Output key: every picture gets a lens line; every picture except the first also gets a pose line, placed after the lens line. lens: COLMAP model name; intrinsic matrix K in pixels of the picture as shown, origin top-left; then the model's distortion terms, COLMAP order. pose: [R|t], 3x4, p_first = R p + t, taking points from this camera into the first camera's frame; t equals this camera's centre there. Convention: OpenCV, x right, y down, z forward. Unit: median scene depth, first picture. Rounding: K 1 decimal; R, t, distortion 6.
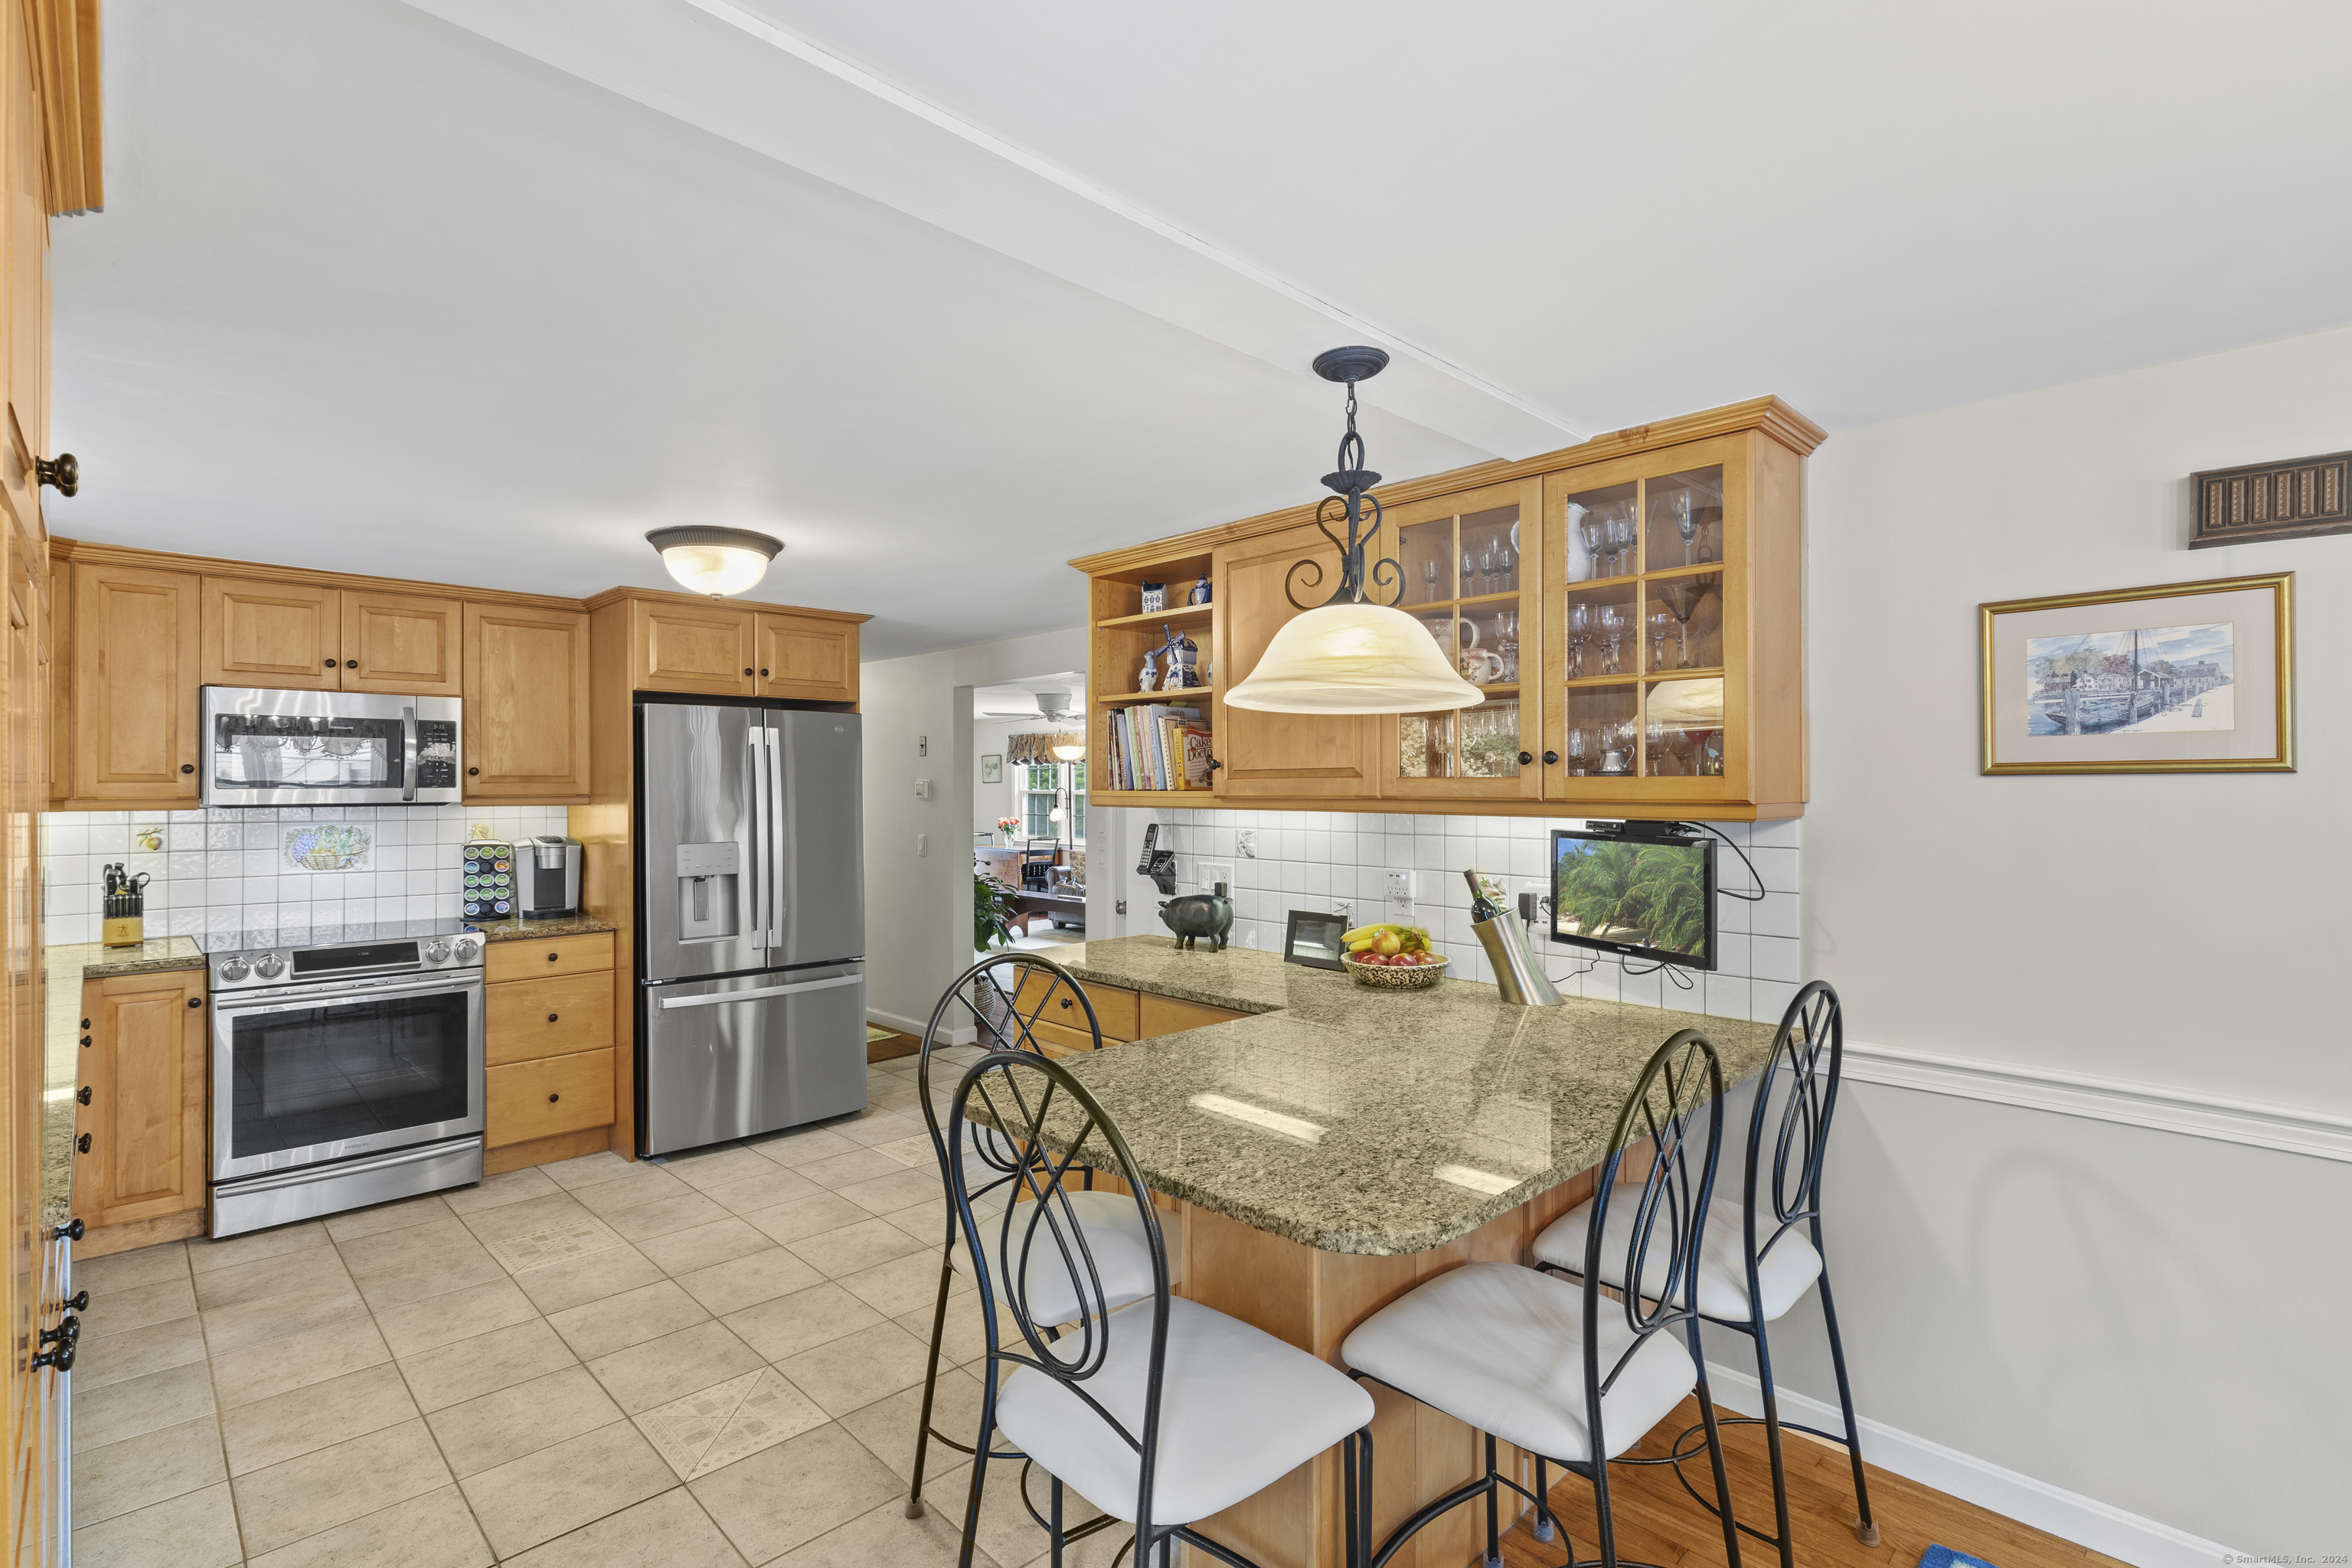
lens RADIAL K [[1097.3, 0, 1182.3], [0, 1097.3, 784.8], [0, 0, 1]] dist [-0.013144, -0.000155]
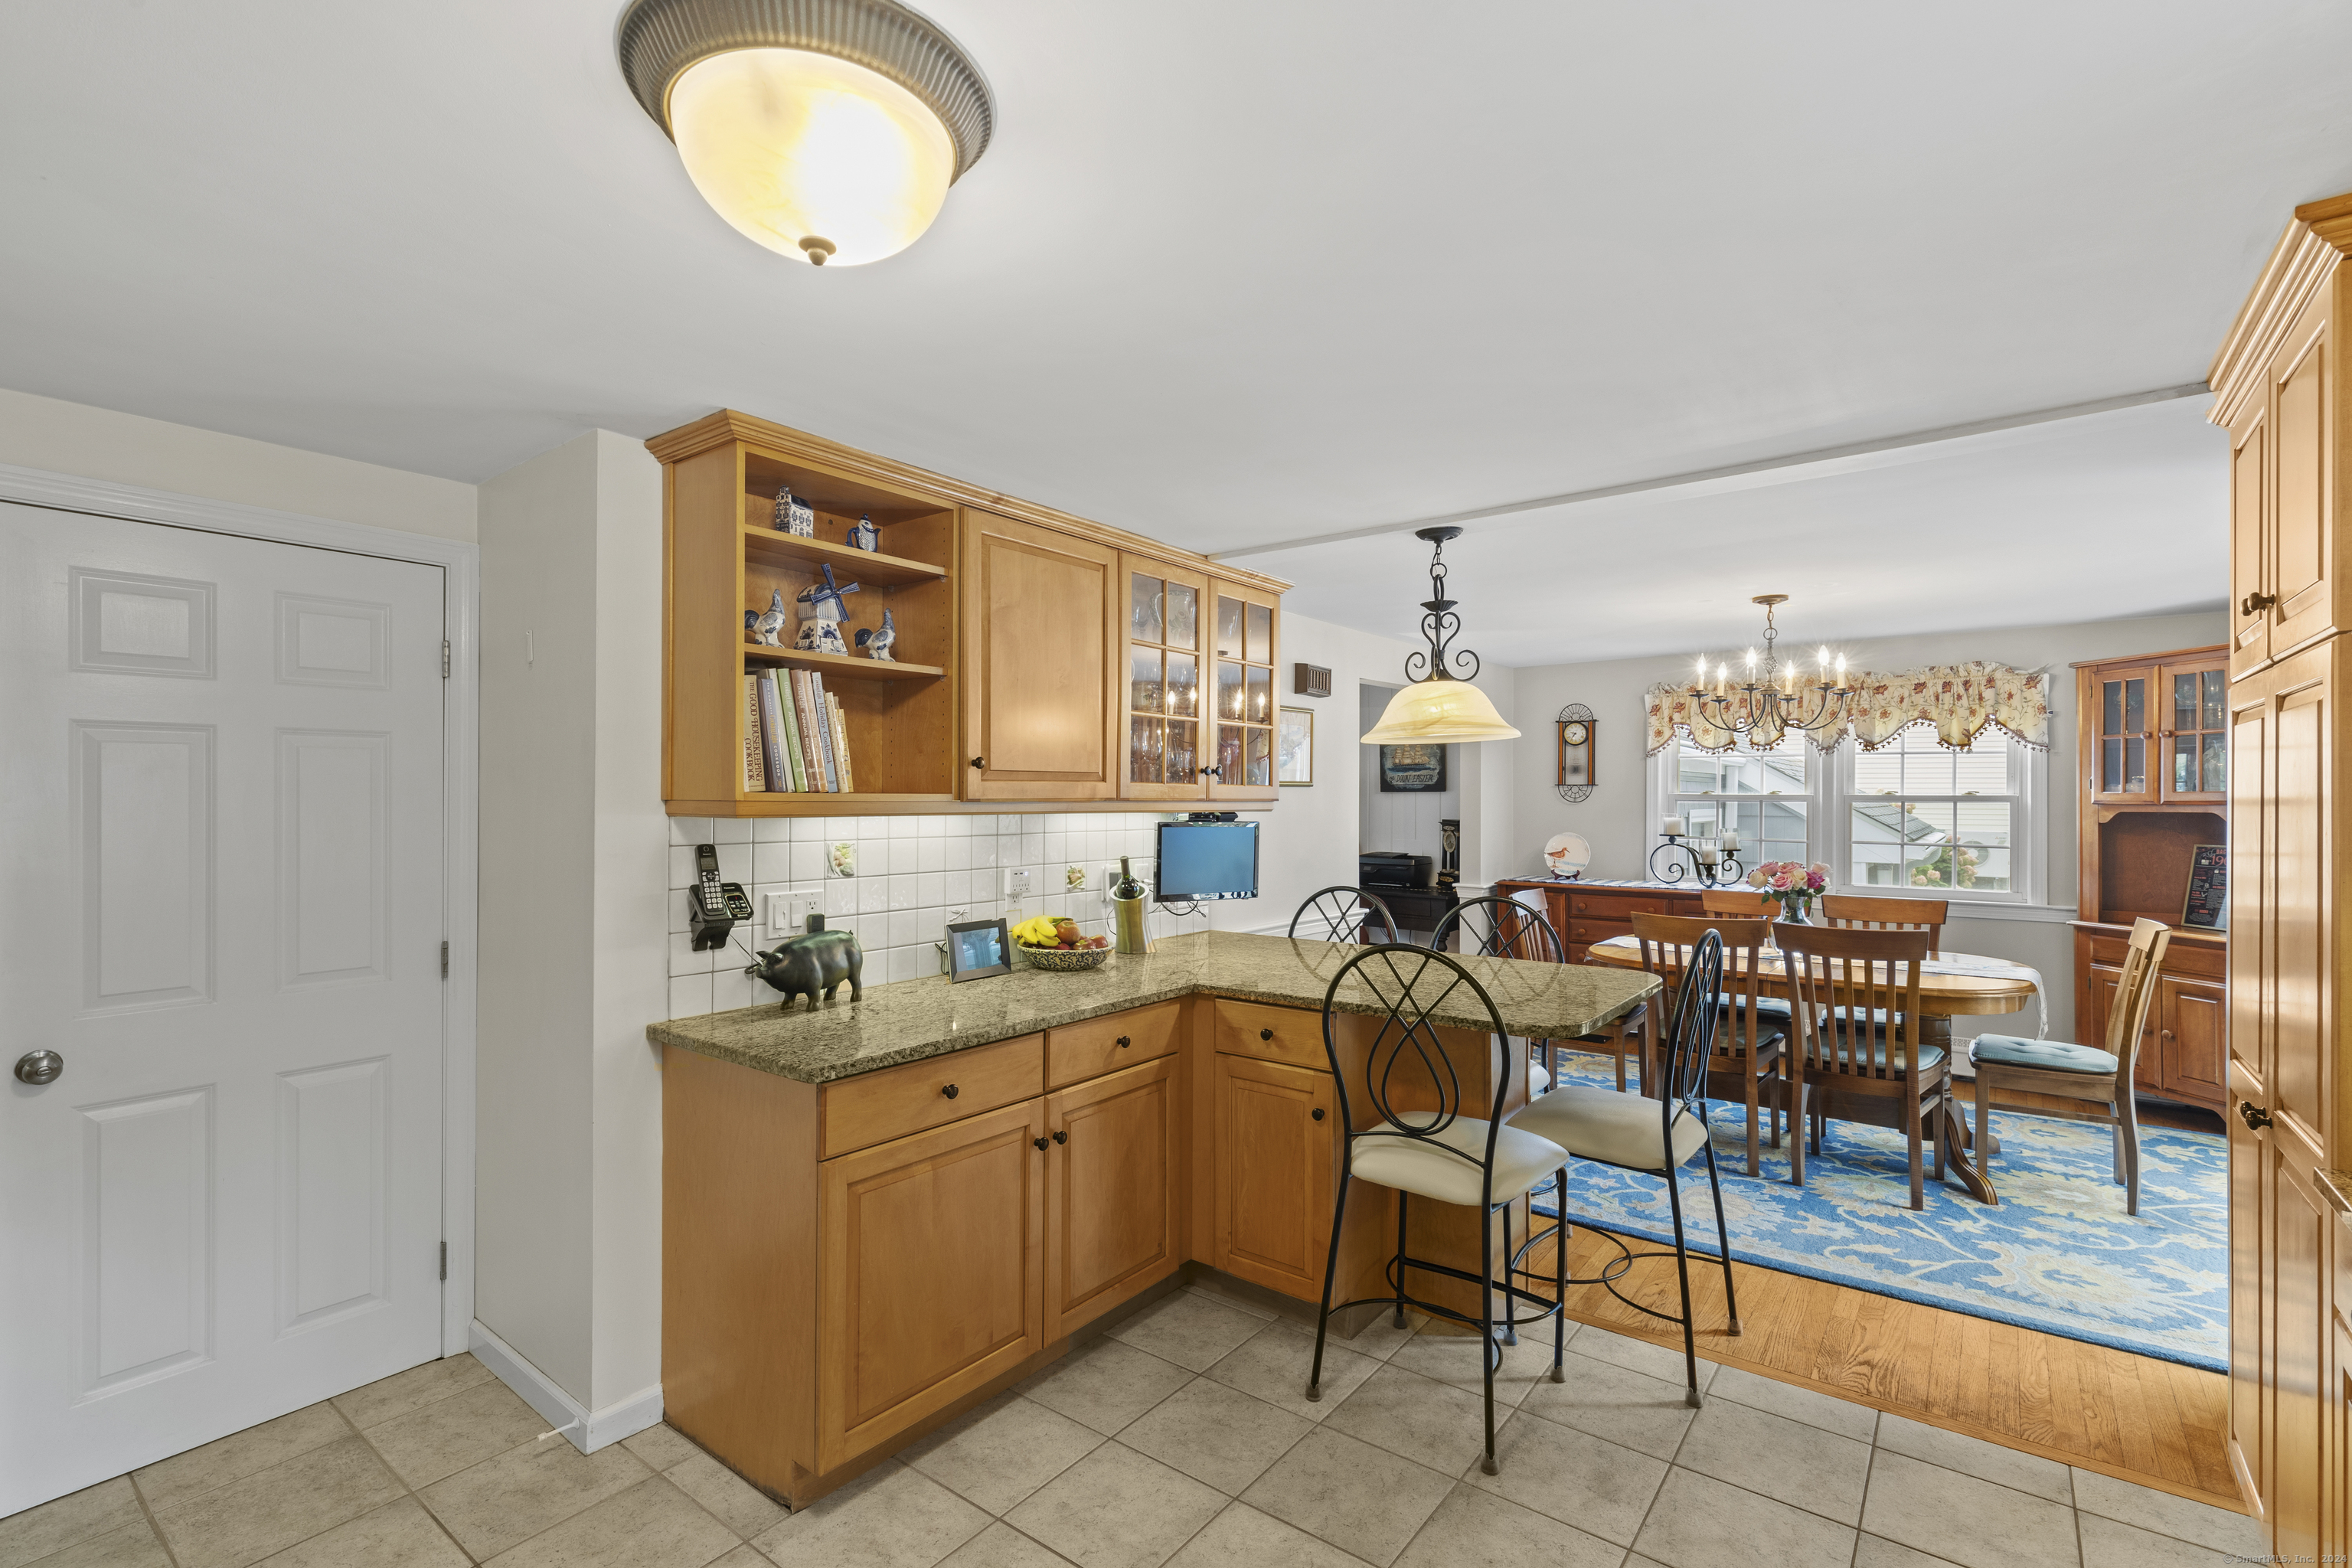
lens RADIAL K [[1058.8, 0, 1175.4], [0, 1058.8, 790.4], [0, 0, 1]] dist [0.013007, -0.003158]
pose [[-0.141518, 0.004323, 0.989926, -0.686361], [-0.005347, 0.999973, -0.005131, 0.005428], [-0.989921, -0.006020, -0.141491, 0.808391]]
